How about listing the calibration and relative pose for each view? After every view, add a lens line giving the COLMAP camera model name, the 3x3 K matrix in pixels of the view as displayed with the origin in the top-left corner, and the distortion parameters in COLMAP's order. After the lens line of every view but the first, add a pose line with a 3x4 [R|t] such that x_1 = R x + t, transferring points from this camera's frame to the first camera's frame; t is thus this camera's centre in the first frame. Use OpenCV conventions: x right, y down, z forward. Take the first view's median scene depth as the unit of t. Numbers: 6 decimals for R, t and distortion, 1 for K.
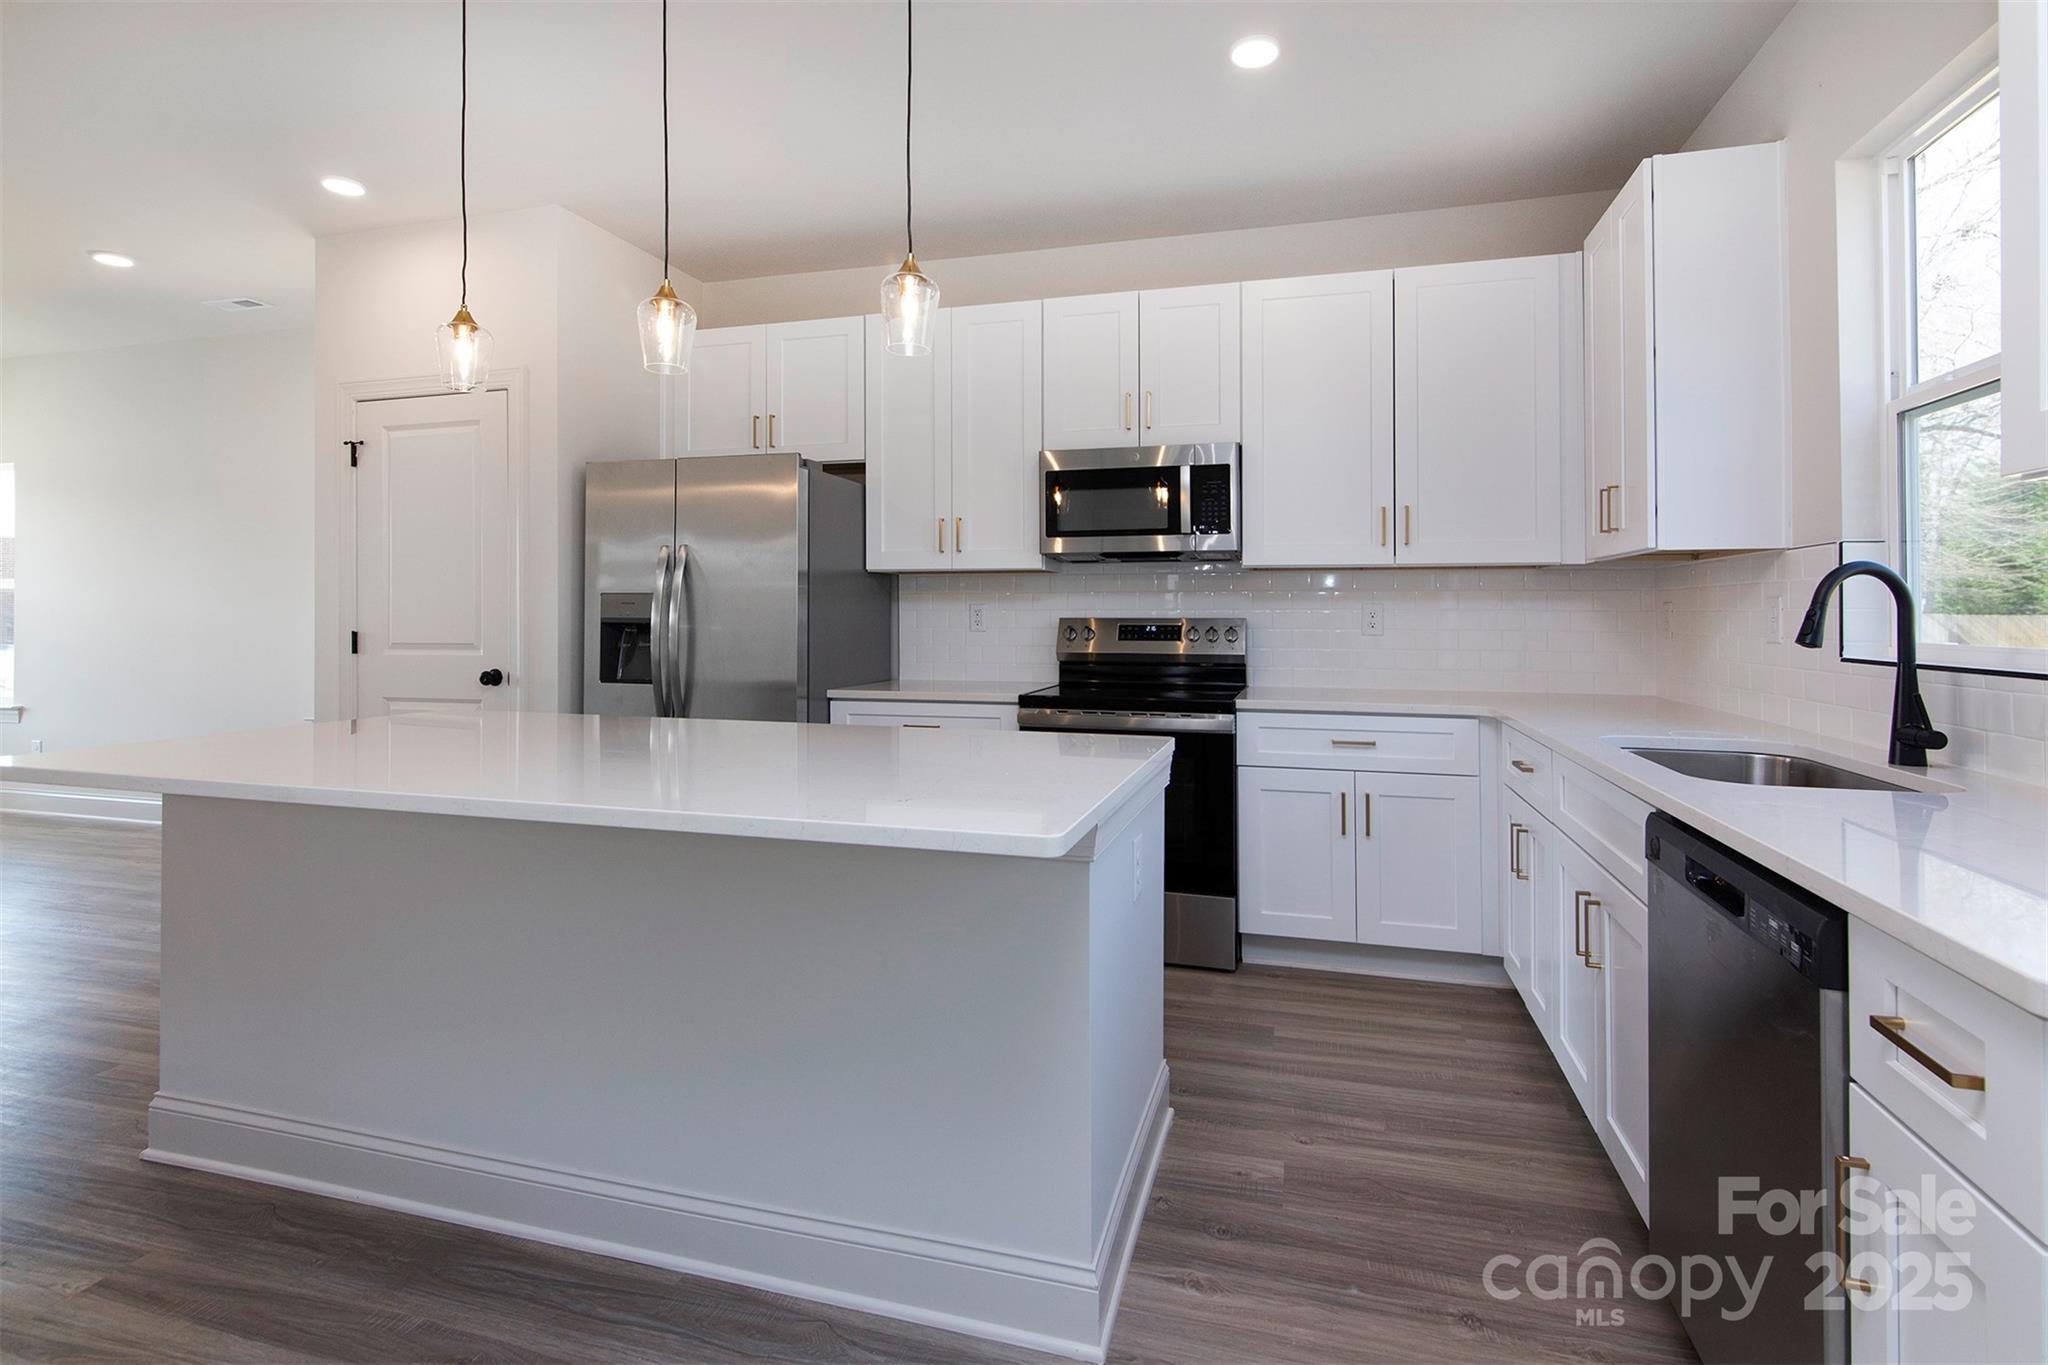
lens RADIAL K [[974.9, 0, 1066.8], [0, 974.9, 603.9], [0, 0, 1]] dist [-0.001198, 0.000112]
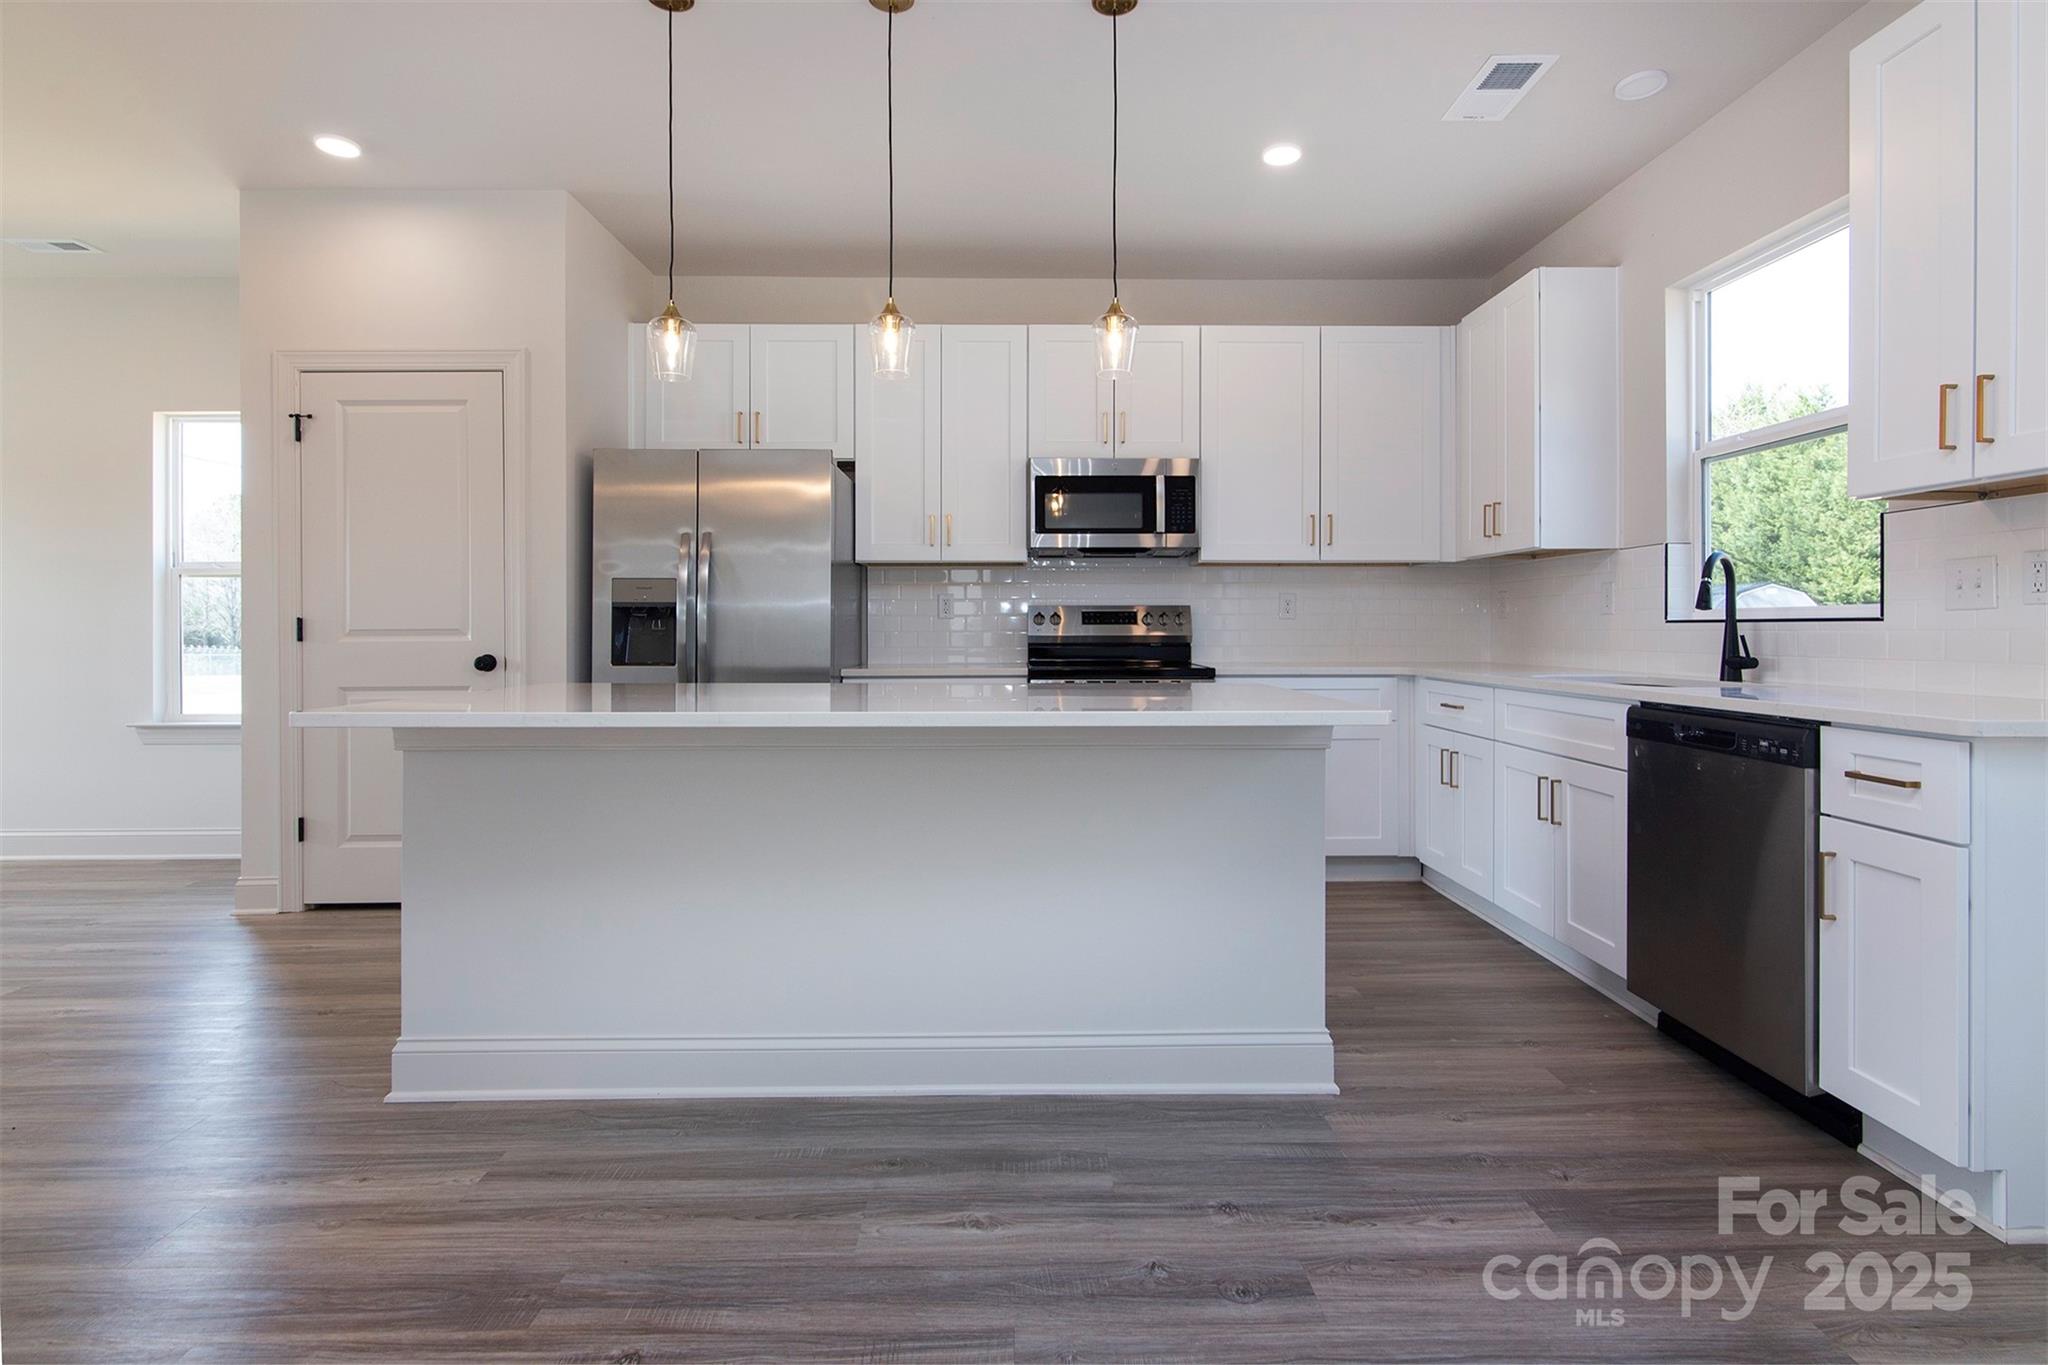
lens RADIAL K [[974.9, 0, 1049.6], [0, 974.9, 631.0], [0, 0, 1]] dist [-0.001198, 0.000112]
pose [[0.960593, -0.003724, 0.277934, -0.337194], [0.000102, 0.999915, 0.013044, 0.032557], [-0.277959, -0.012501, 0.960512, -0.113562]]
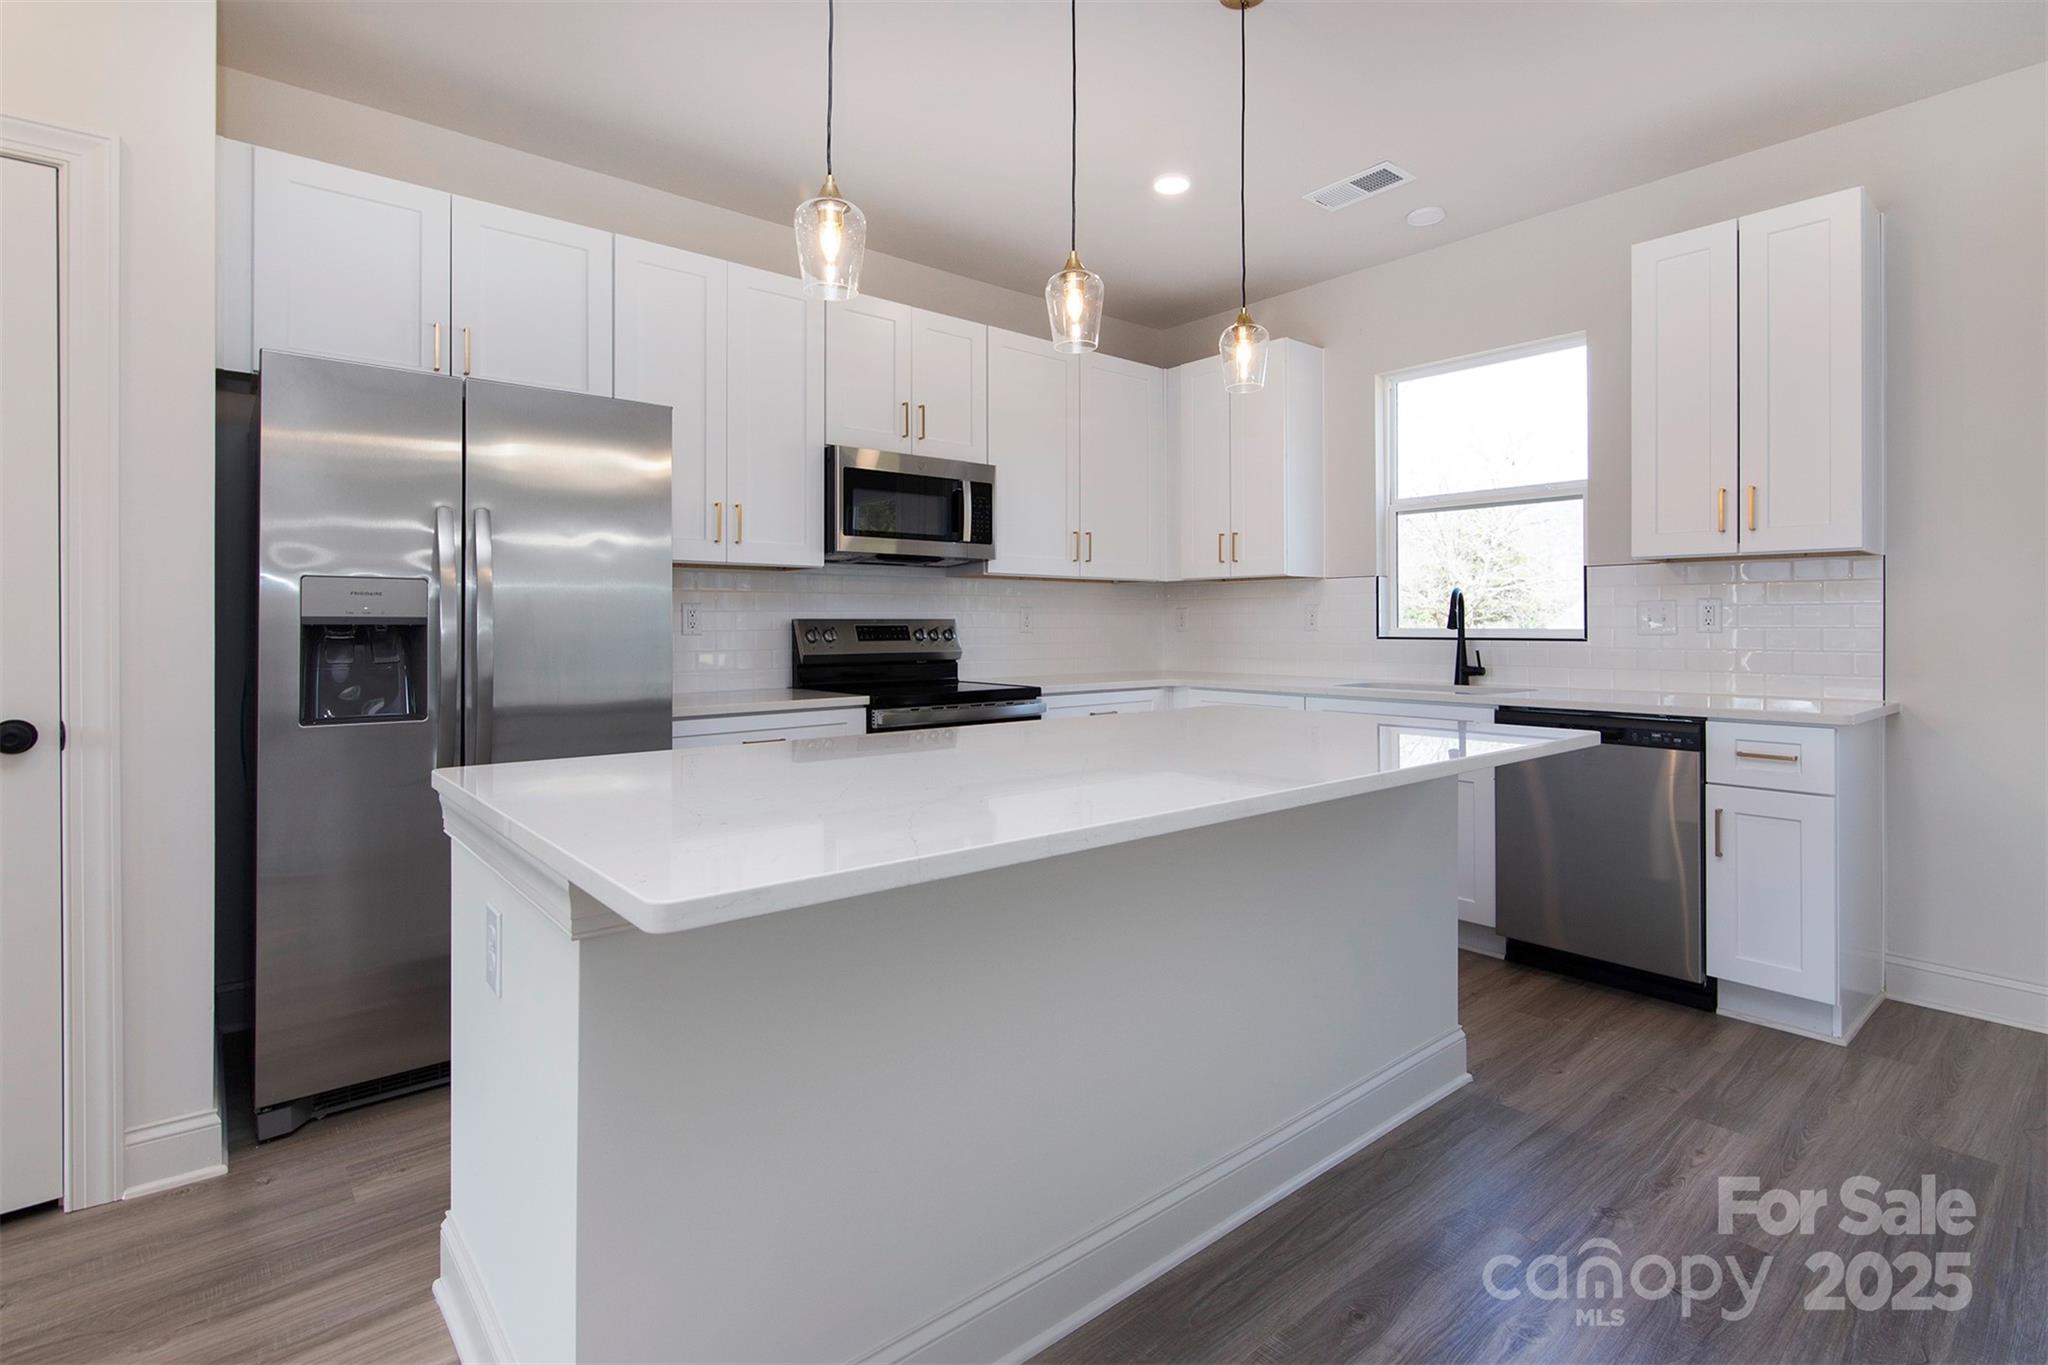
lens RADIAL K [[974.9, 0, 1022.3], [0, 974.9, 623.9], [0, 0, 1]] dist [-0.001198, 0.000112]
pose [[0.575325, -0.002046, 0.817922, -0.735056], [-0.006321, 0.999956, 0.006948, 0.012474], [-0.817900, -0.009168, 0.575287, 0.303204]]
